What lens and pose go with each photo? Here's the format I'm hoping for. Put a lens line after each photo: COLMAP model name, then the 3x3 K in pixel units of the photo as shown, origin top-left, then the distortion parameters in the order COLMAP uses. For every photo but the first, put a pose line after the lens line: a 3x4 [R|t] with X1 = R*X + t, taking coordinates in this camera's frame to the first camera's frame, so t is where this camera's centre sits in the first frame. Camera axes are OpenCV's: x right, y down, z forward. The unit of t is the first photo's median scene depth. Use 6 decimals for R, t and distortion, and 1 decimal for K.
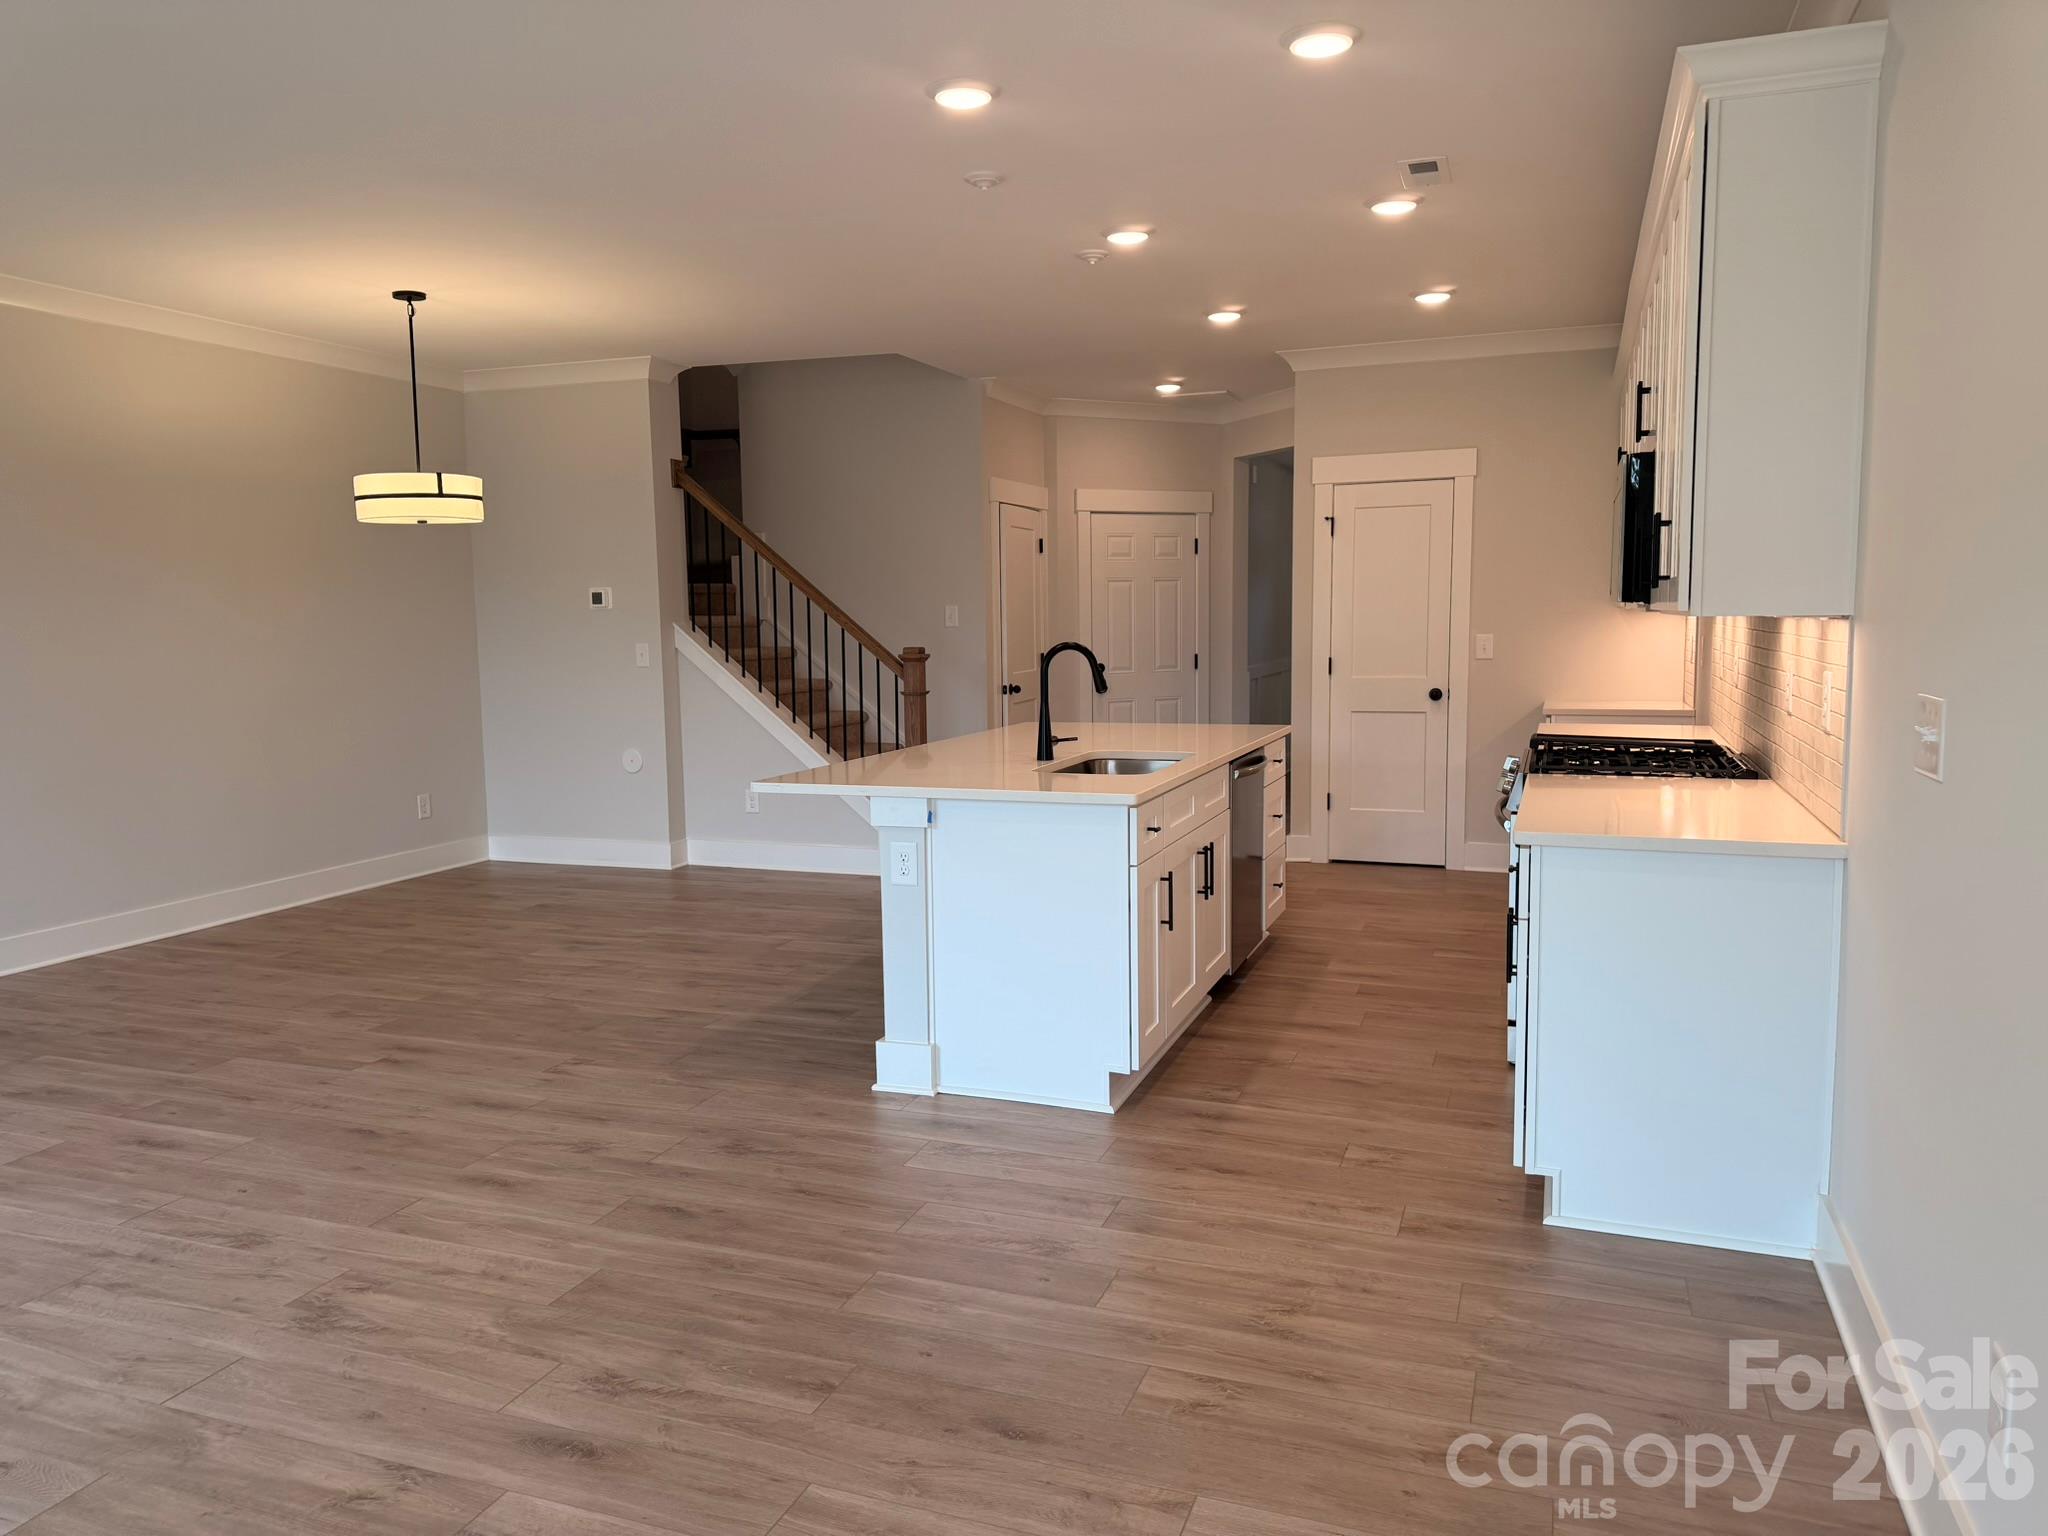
lens RADIAL K [[1441.7, 0, 1023.6], [0, 1441.7, 757.4], [0, 0, 1]] dist [0.056018, -0.072576]
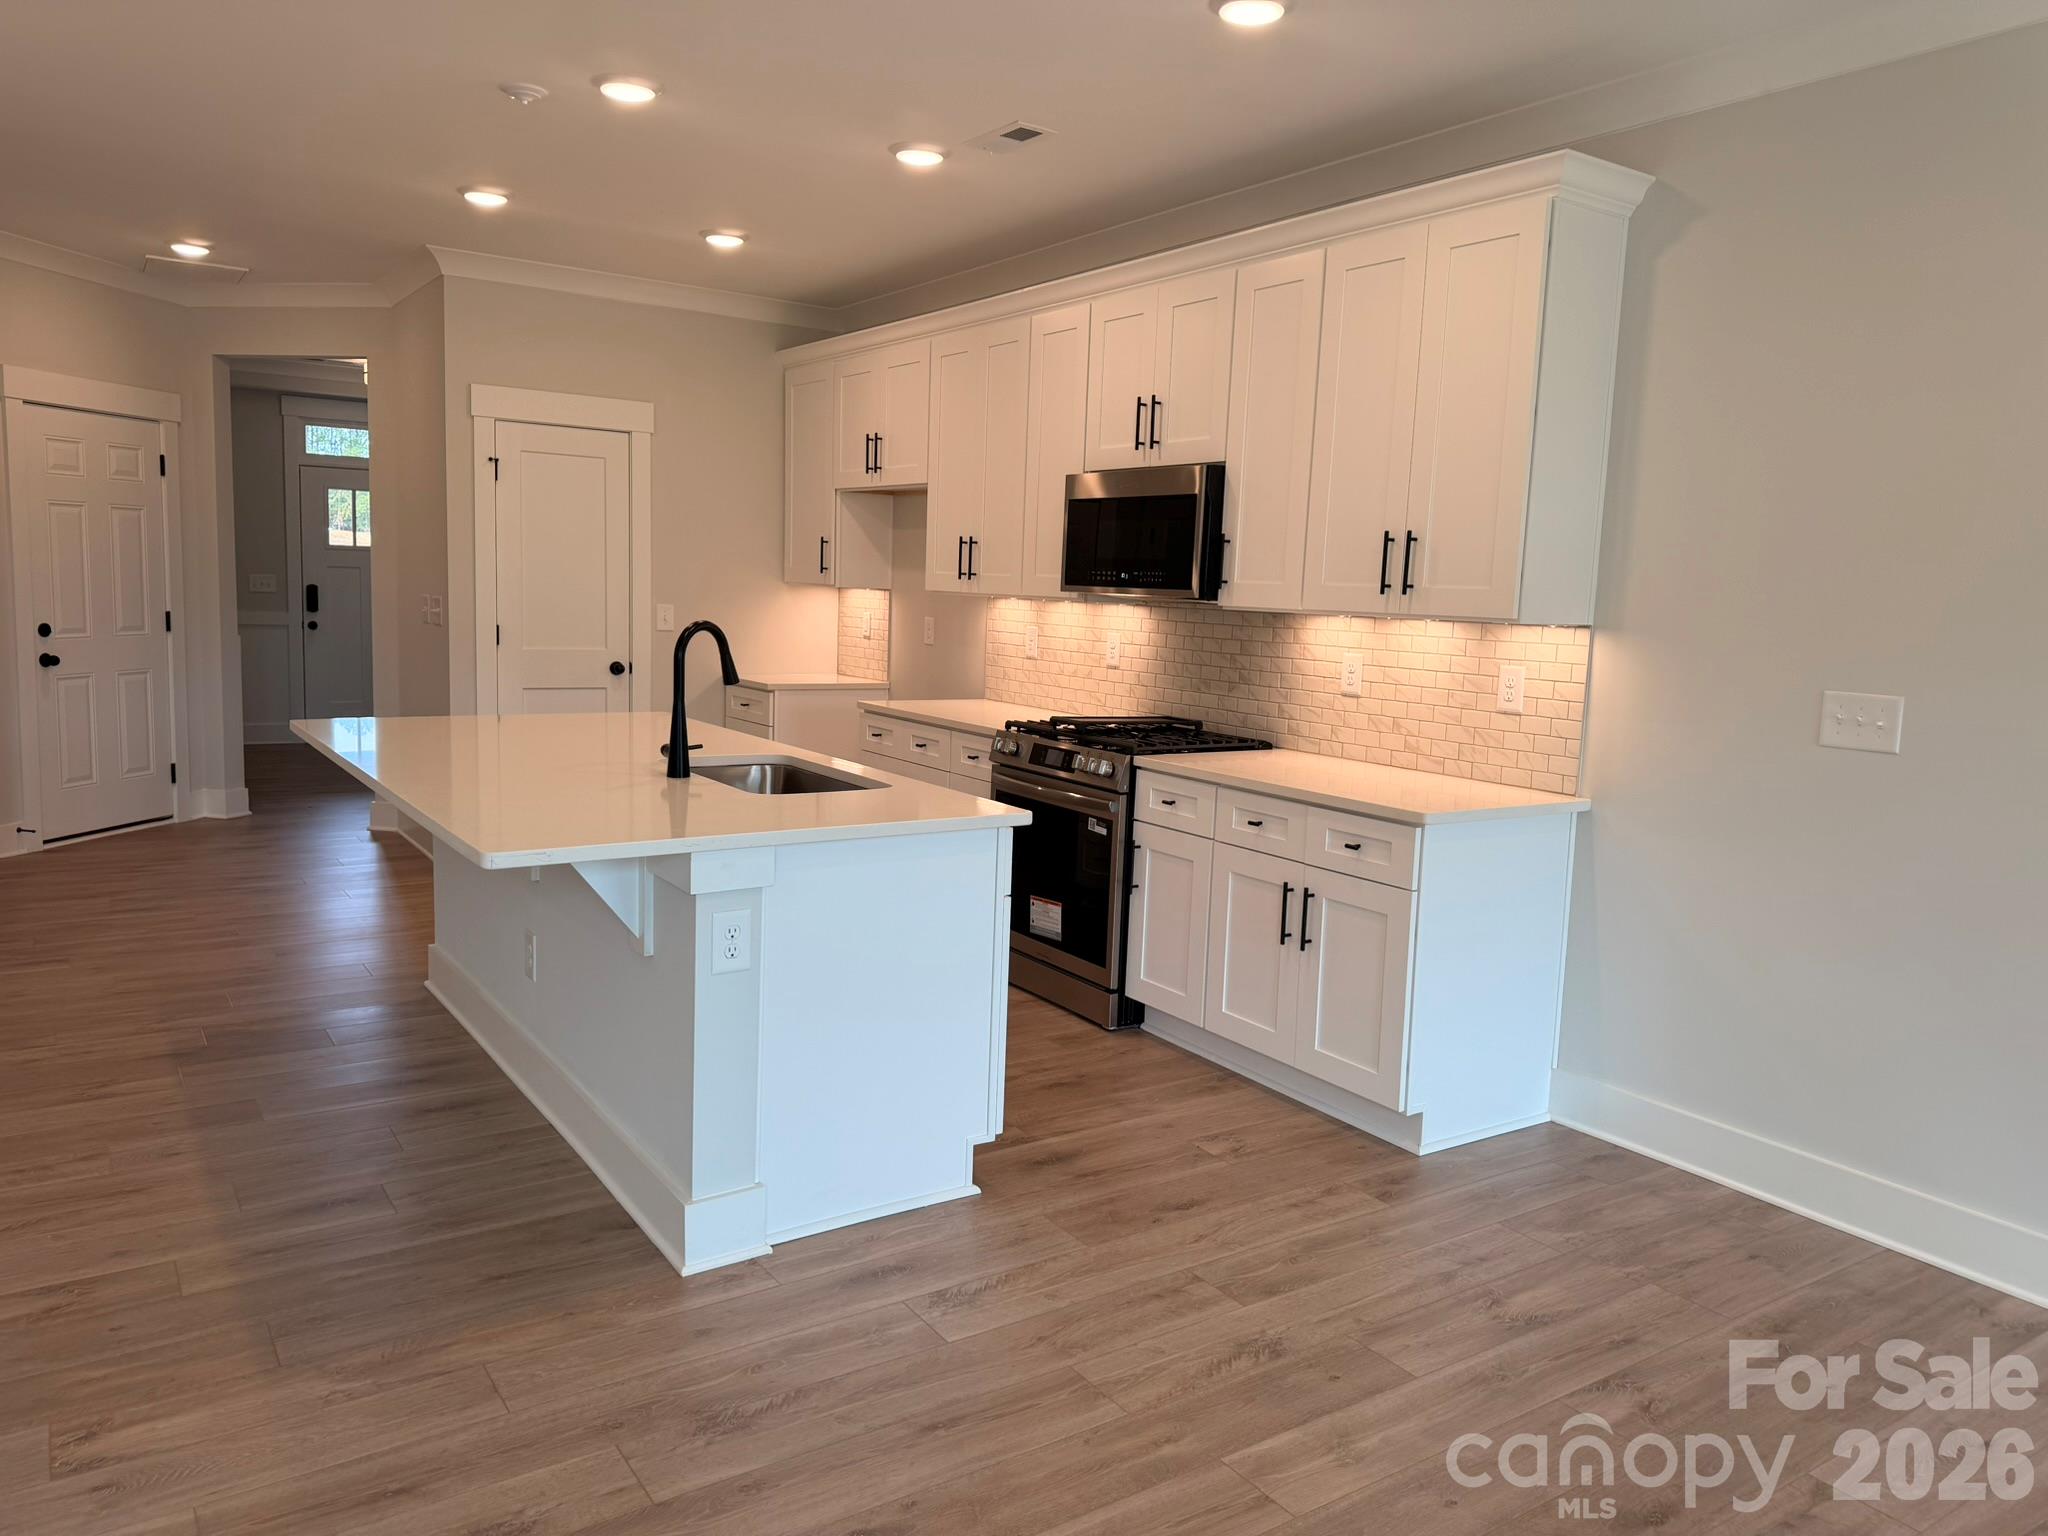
lens RADIAL K [[1441.7, 0, 1032.1], [0, 1441.7, 753.9], [0, 0, 1]] dist [0.056018, -0.072576]
pose [[0.571474, -0.062906, 0.818205, -0.561549], [0.036638, 0.998019, 0.051141, -0.047509], [-0.819802, 0.000752, 0.572647, 0.465196]]
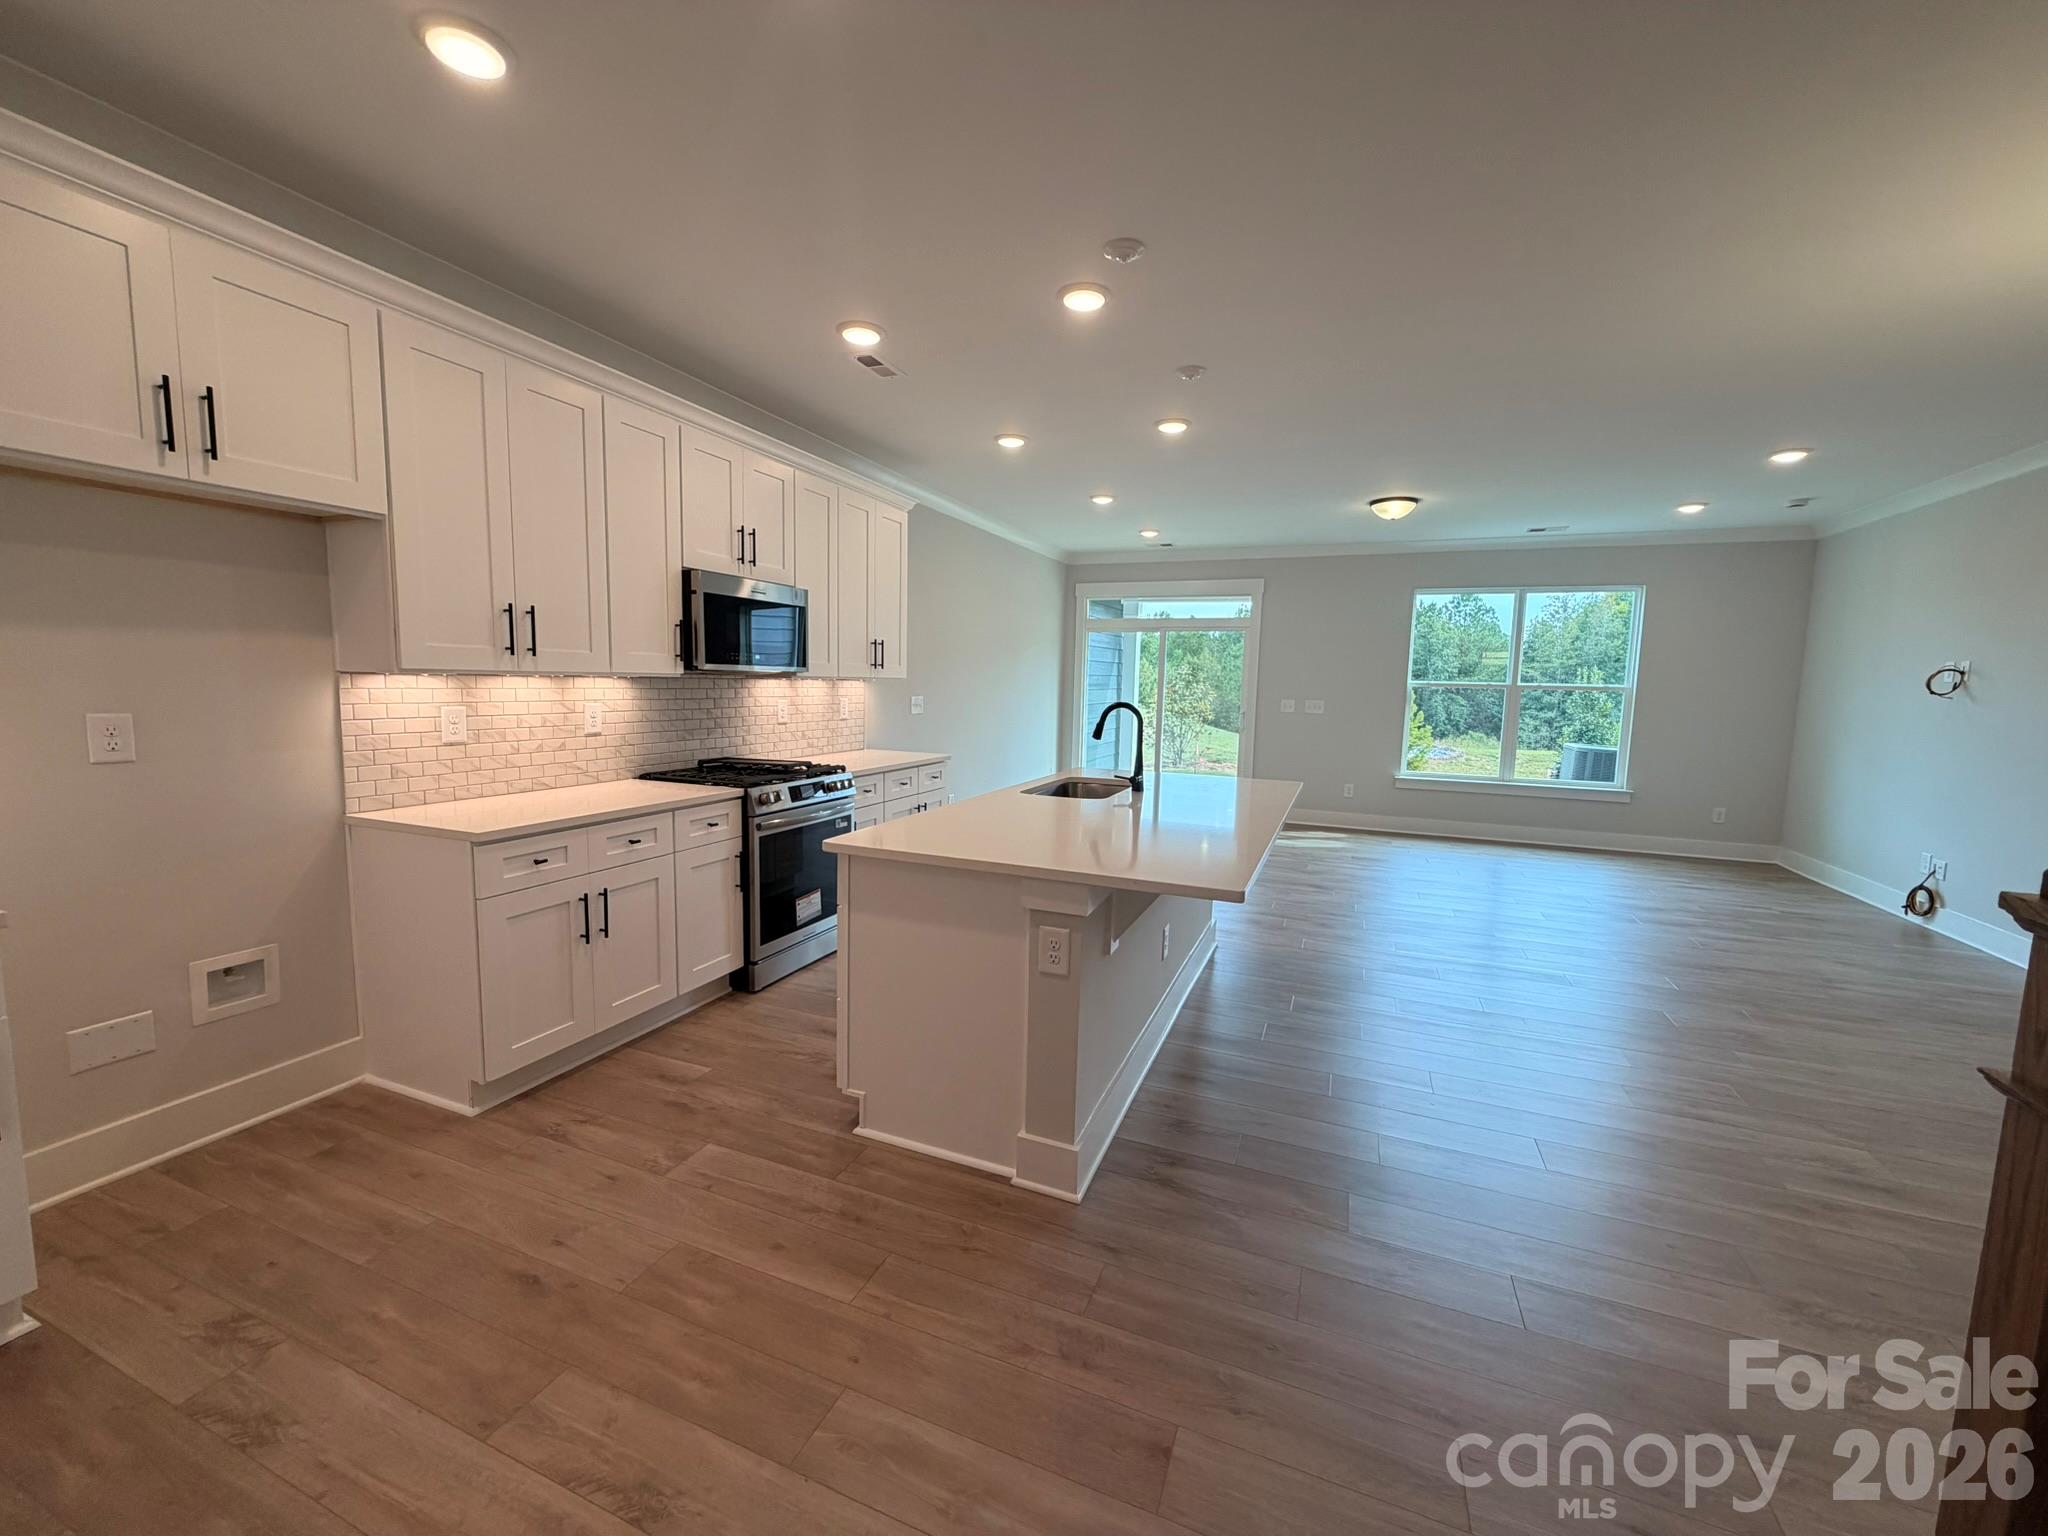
lens RADIAL K [[818.8, 0, 1018.8], [0, 818.8, 761.0], [0, 0, 1]] dist [-0.003468, 0.000537]
pose [[-0.999564, -0.015852, 0.024909, 0.139683], [-0.010570, 0.979858, 0.199415, -0.202268], [-0.027568, 0.199065, -0.979598, 1.994015]]
